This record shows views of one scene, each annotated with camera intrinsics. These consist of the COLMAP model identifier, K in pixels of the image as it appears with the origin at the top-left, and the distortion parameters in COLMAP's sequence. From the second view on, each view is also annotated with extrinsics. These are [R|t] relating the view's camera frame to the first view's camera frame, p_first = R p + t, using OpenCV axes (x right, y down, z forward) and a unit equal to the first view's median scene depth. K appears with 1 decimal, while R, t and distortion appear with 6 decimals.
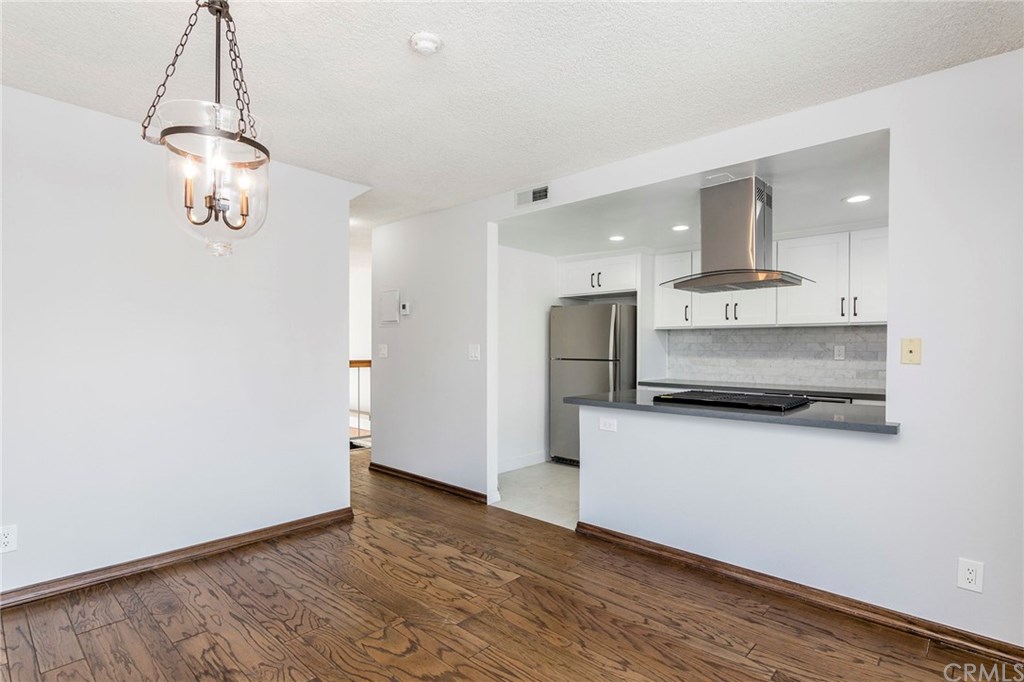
lens RADIAL K [[502.8, 0, 512.8], [0, 502.8, 345.8], [0, 0, 1]] dist [0.000007, -0.000691]
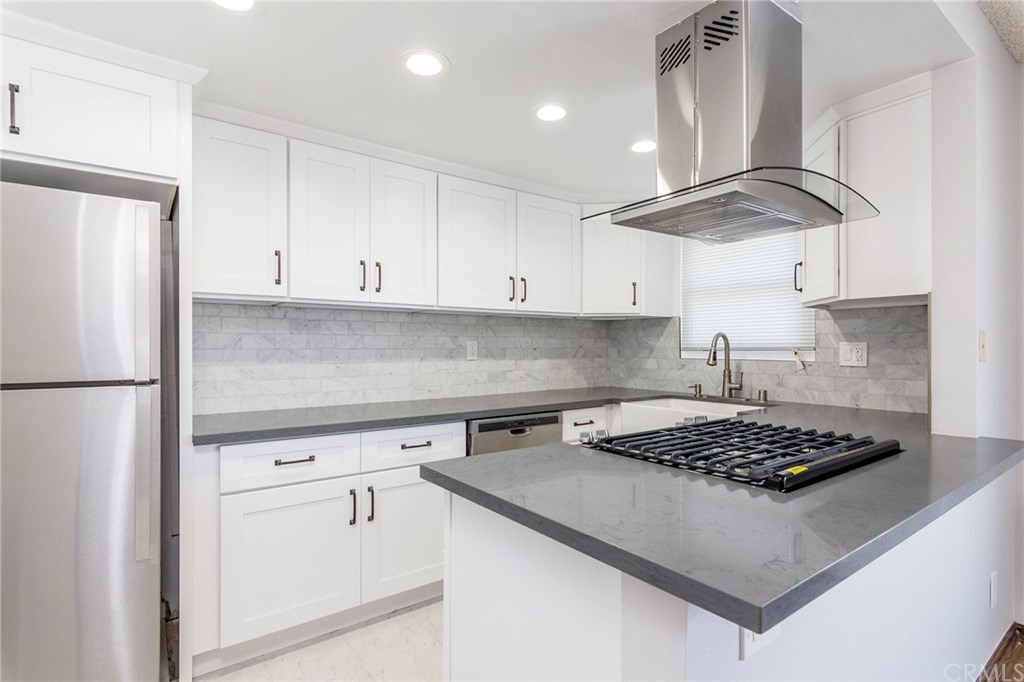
lens RADIAL K [[502.8, 0, 509.0], [0, 502.8, 345.7], [0, 0, 1]] dist [0.000007, -0.000691]
pose [[0.183268, -0.001951, 0.983061, -0.070511], [-0.003798, 0.999989, 0.002693, 0.004570], [-0.983056, -0.004227, 0.183259, 0.779557]]
